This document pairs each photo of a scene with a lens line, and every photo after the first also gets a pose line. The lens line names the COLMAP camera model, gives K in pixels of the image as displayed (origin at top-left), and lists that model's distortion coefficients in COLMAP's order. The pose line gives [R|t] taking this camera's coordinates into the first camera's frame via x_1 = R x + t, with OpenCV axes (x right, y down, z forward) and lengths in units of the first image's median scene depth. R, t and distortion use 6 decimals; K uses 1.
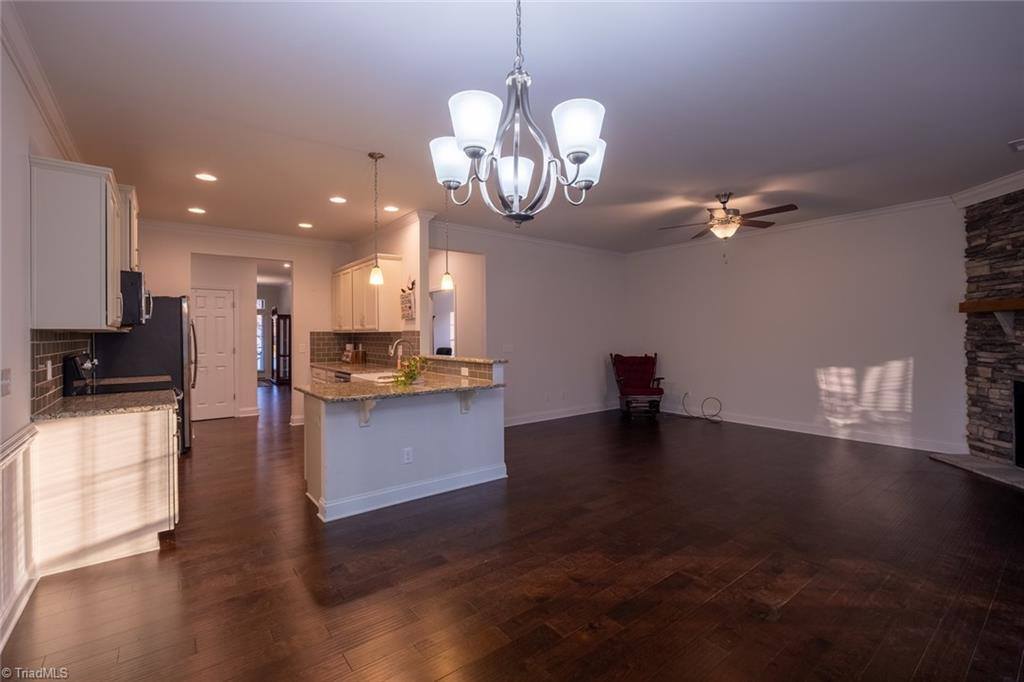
lens RADIAL K [[449.9, 0, 511.7], [0, 449.9, 331.7], [0, 0, 1]] dist [-0.009344, -0.001259]
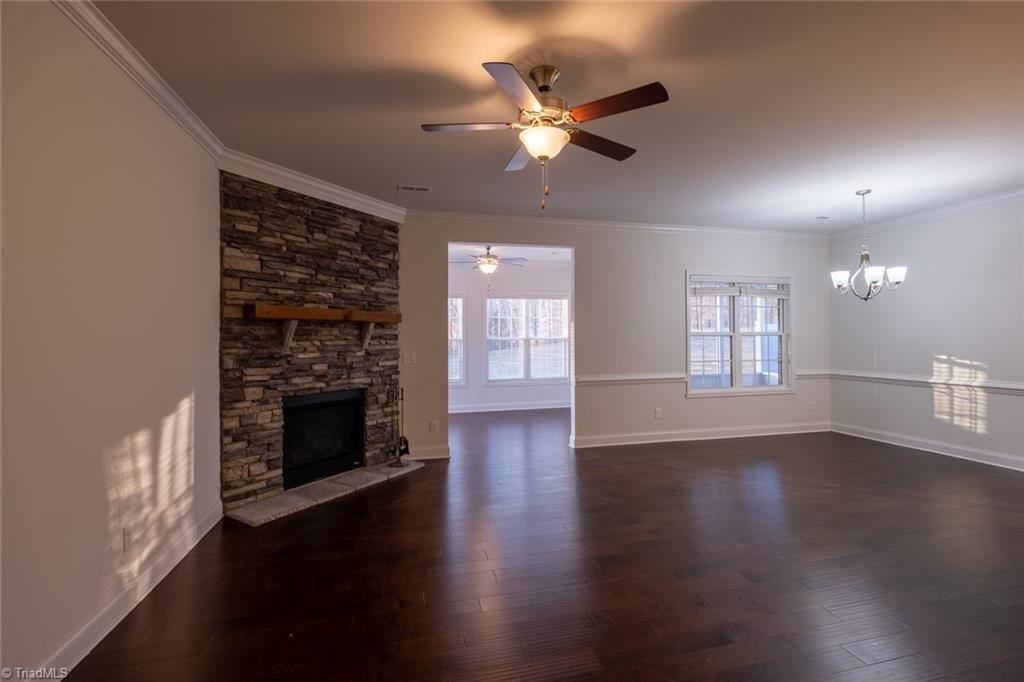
lens RADIAL K [[449.9, 0, 507.3], [0, 449.9, 337.8], [0, 0, 1]] dist [-0.009344, -0.001259]
pose [[-0.907237, 0.004512, 0.420595, 0.317352], [0.004907, 0.999988, -0.000144, -0.007053], [-0.420590, 0.001933, -0.907249, 1.552445]]
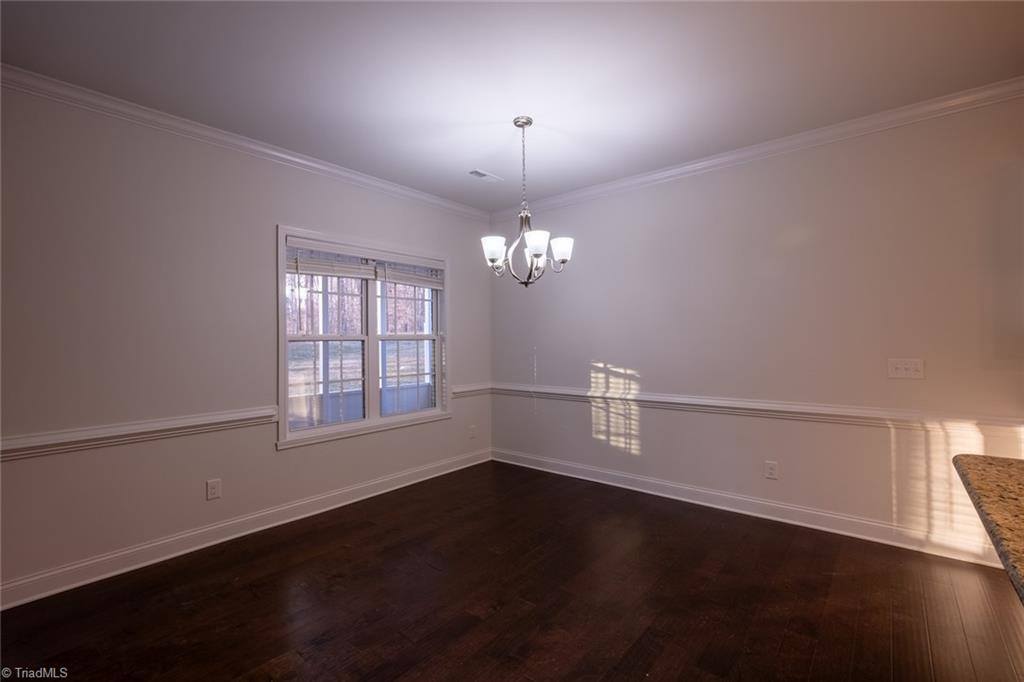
lens RADIAL K [[449.9, 0, 511.8], [0, 449.9, 333.0], [0, 0, 1]] dist [-0.009344, -0.001259]
pose [[-0.977710, 0.005603, -0.209883, 0.152890], [0.008806, 0.999859, -0.014330, -0.009094], [0.209773, -0.015859, -0.977622, 0.879496]]
